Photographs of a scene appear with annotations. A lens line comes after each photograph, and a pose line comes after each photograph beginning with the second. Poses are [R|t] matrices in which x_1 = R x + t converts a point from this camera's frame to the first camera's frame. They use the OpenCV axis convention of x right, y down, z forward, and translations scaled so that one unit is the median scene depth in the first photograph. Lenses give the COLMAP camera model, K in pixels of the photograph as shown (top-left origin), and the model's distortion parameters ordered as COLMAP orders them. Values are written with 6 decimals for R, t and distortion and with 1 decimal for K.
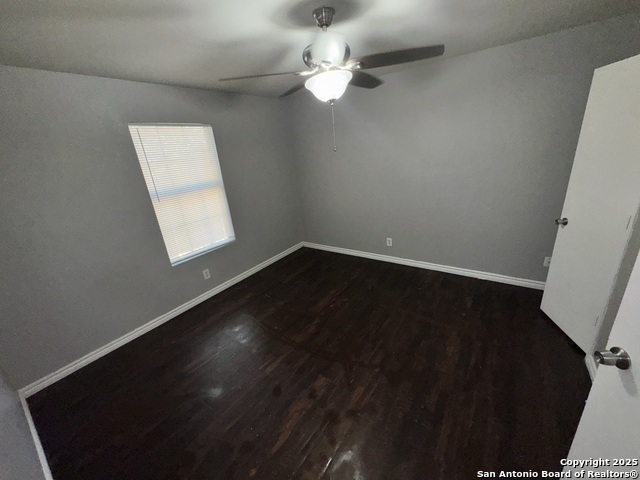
lens RADIAL K [[257.4, 0, 315.6], [0, 257.4, 240.0], [0, 0, 1]] dist [-0.001371, -0.000257]
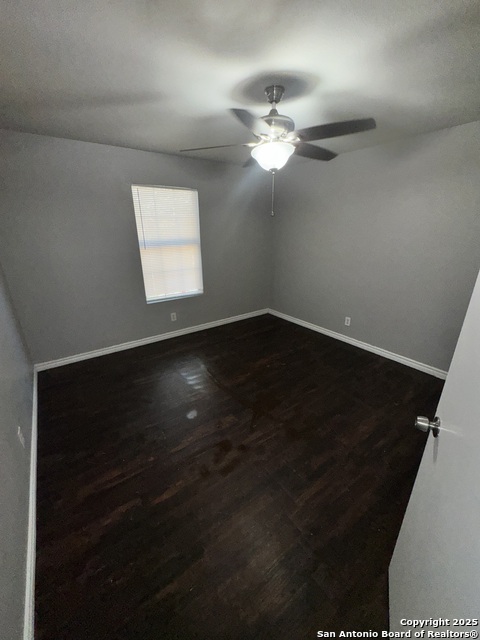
lens RADIAL K [[257.4, 0, 245.1], [0, 257.4, 323.2], [0, 0, 1]] dist [-0.001371, -0.000257]
pose [[0.947353, 0.190075, -0.257671, 0.258890], [-0.182070, 0.981757, 0.054811, 0.047954], [0.263389, -0.005011, 0.964677, -0.077009]]
